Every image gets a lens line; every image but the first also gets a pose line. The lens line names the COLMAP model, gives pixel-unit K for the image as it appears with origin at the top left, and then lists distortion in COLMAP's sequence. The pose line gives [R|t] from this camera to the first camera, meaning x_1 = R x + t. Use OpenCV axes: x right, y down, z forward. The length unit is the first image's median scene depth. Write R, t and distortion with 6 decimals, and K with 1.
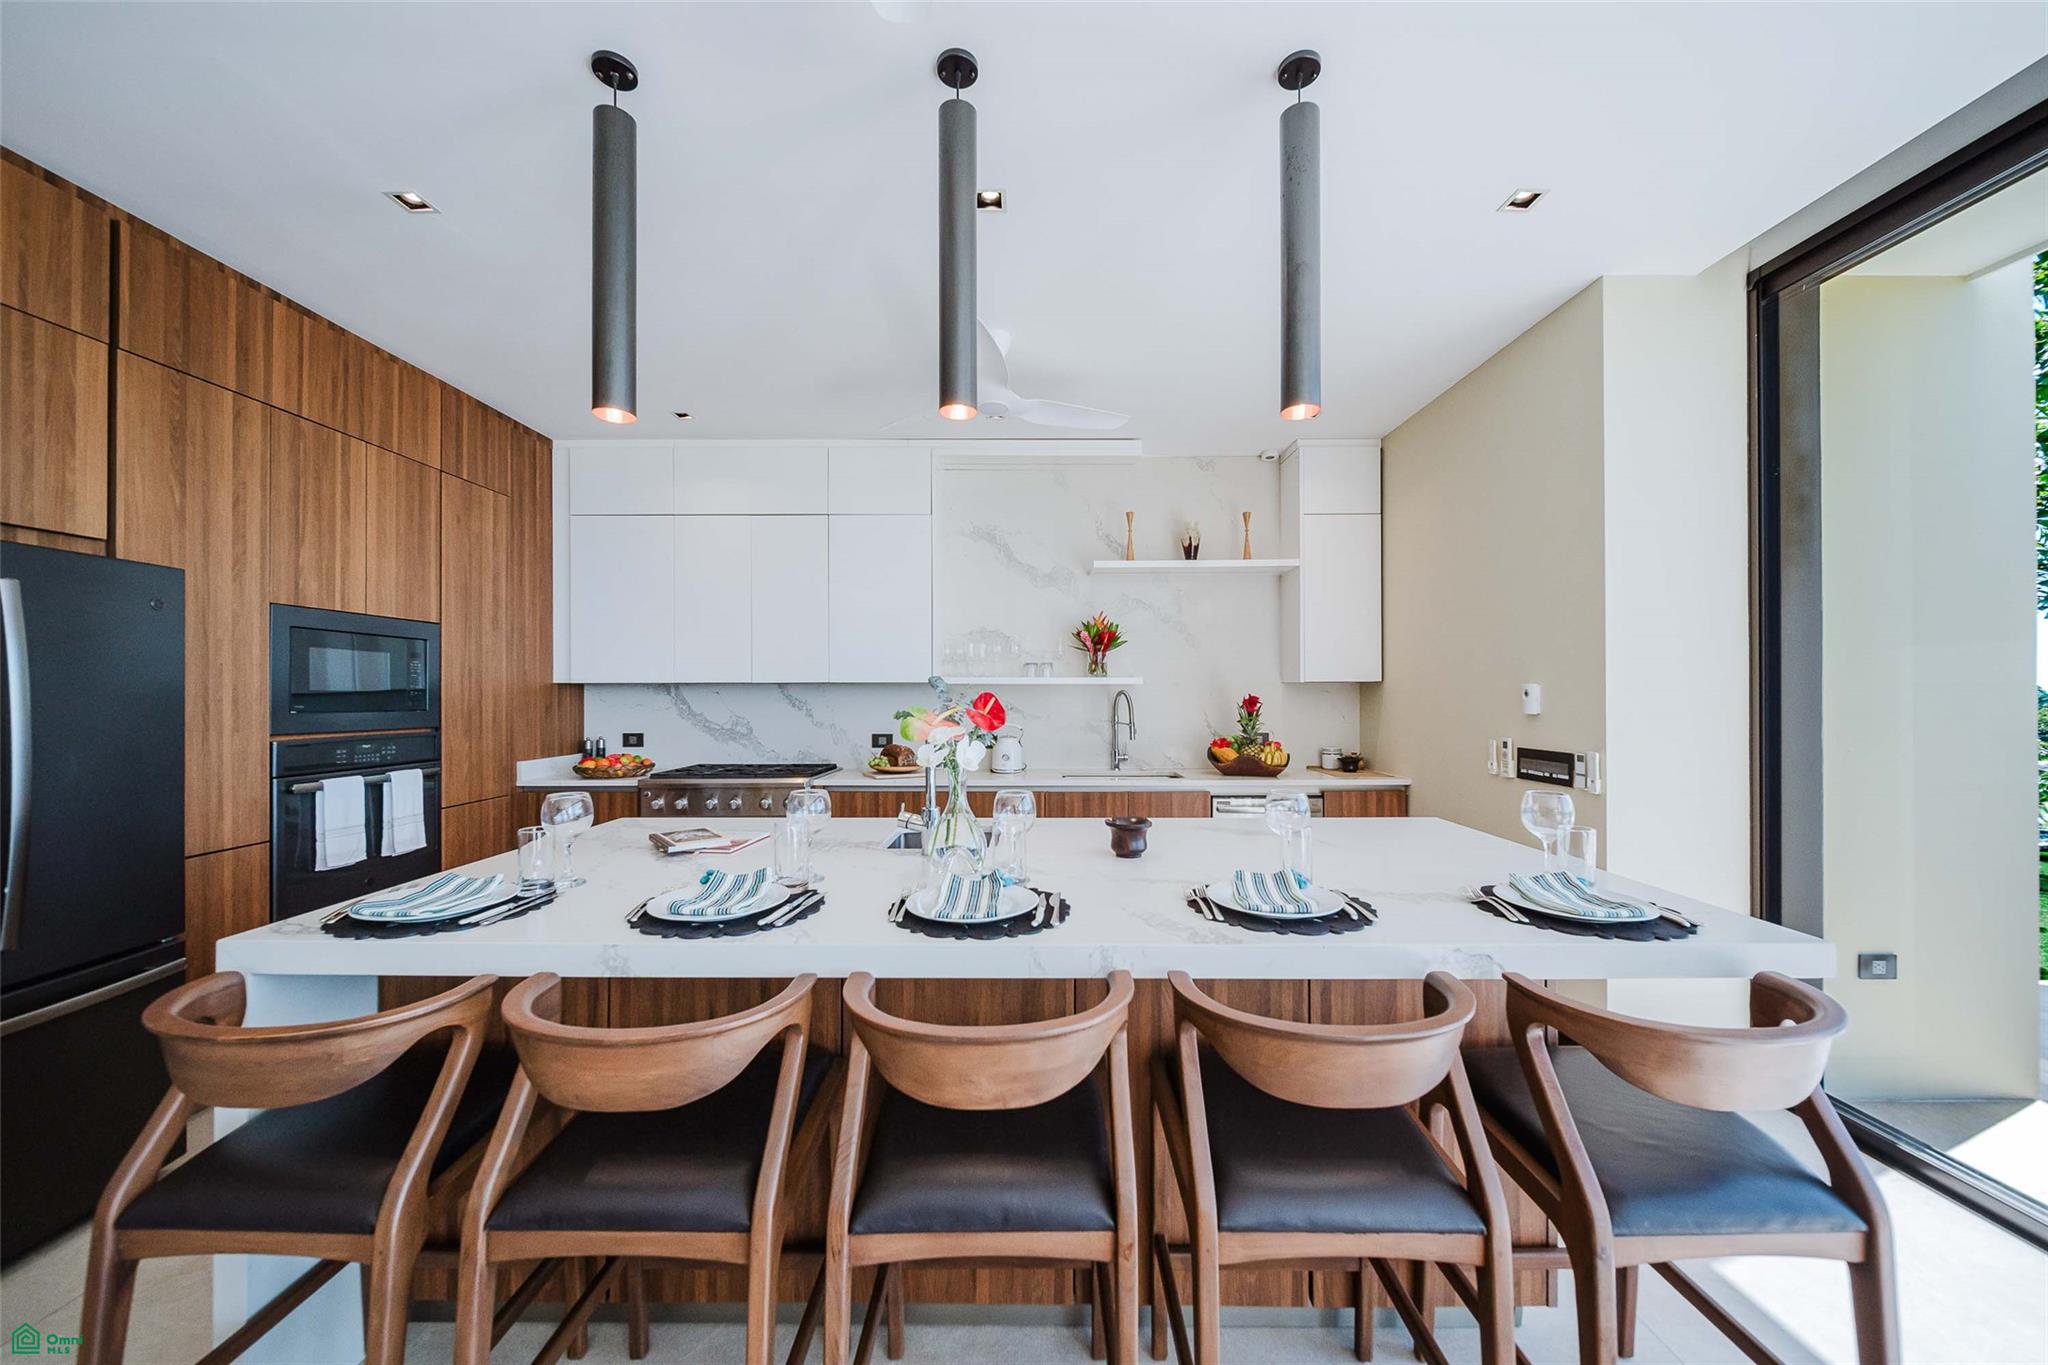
lens RADIAL K [[730.9, 0, 1024.0], [0, 730.9, 682.5], [0, 0, 1]] dist [0.000357, -0.000064]
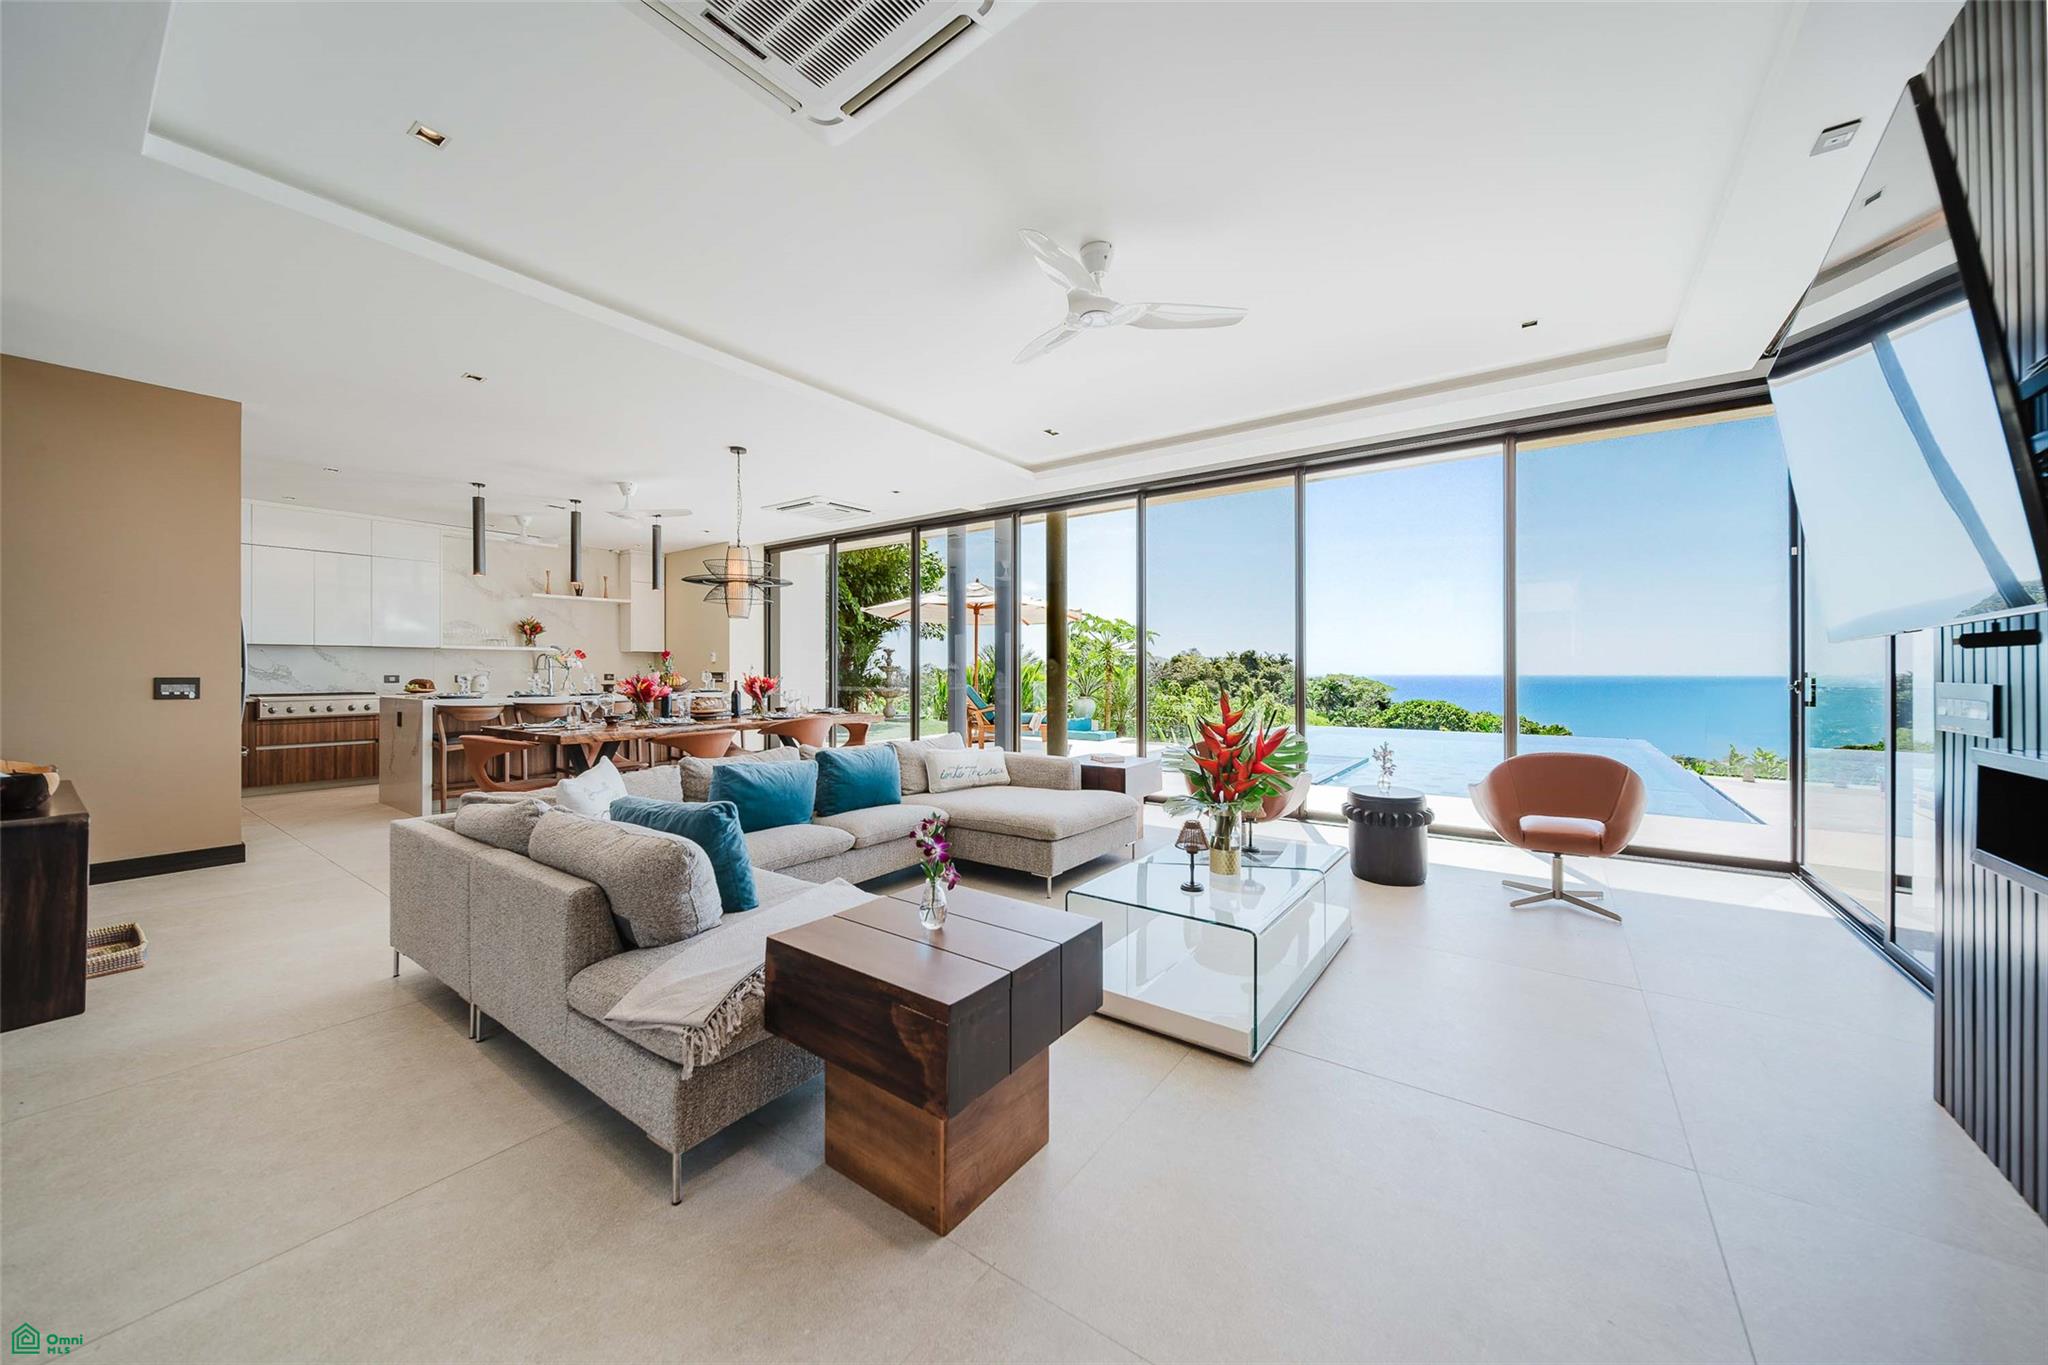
lens RADIAL K [[721.5, 0, 1011.9], [0, 721.5, 666.1], [0, 0, 1]] dist [-0.000110, -0.000122]
pose [[0.586272, 0.004199, 0.810103, -0.770121], [-0.011016, 0.999935, 0.002789, 0.026374], [-0.810039, -0.010559, 0.586280, -1.337982]]
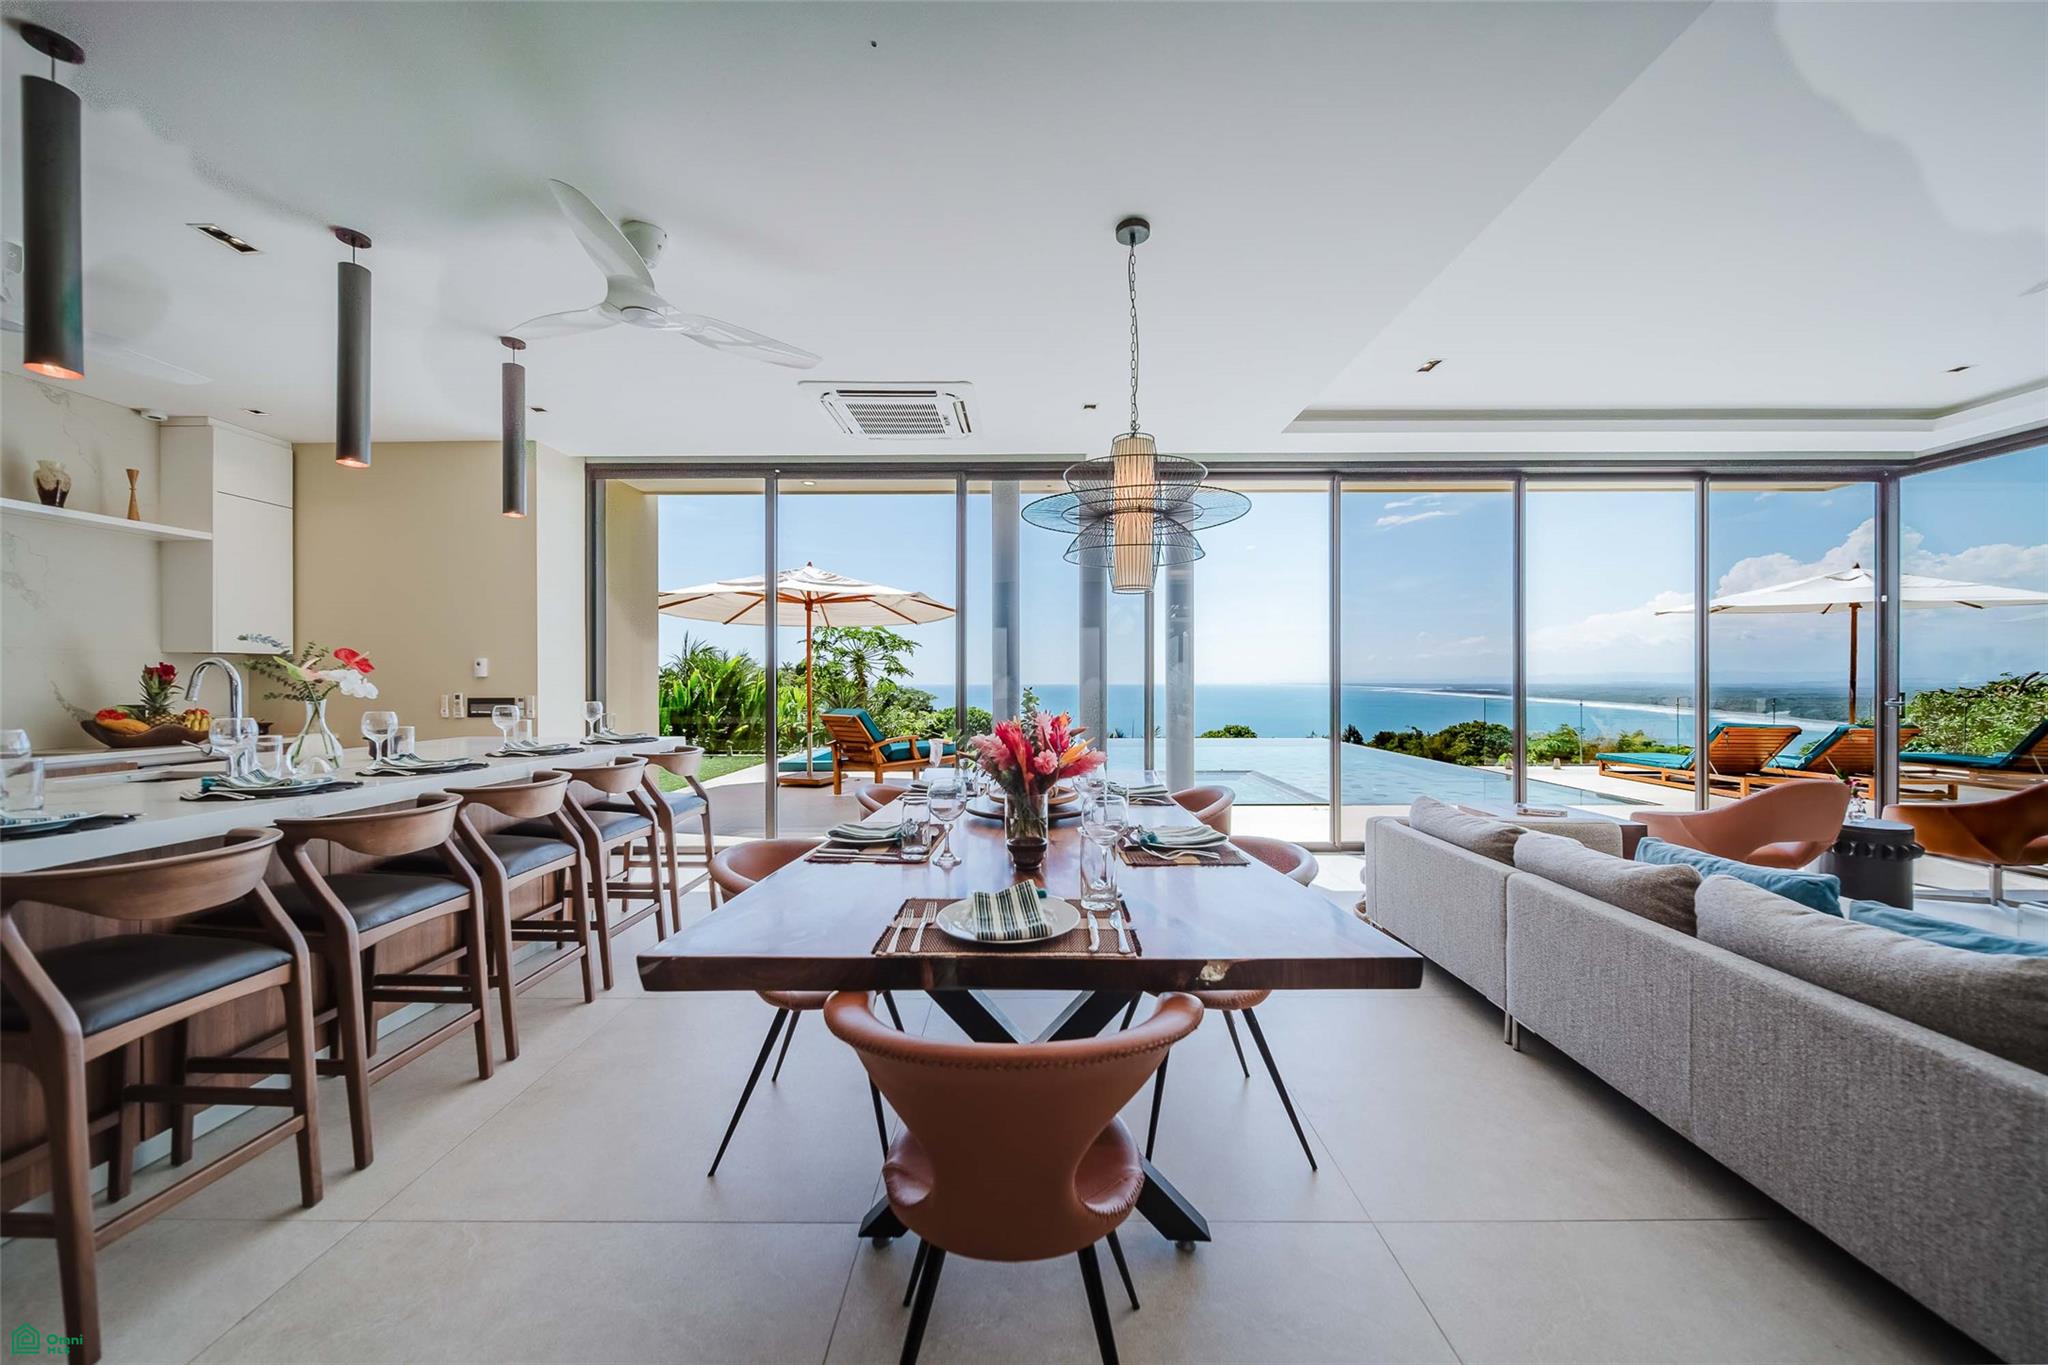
lens RADIAL K [[718.0, 0, 1024.0], [0, 718.0, 682.5], [0, 0, 1]] dist [-0.001777, -0.000280]
pose [[0.003085, -0.003805, 0.999988, -0.615041], [-0.013175, 0.999906, 0.003846, 0.022782], [-0.999908, -0.013187, 0.003034, -0.152389]]
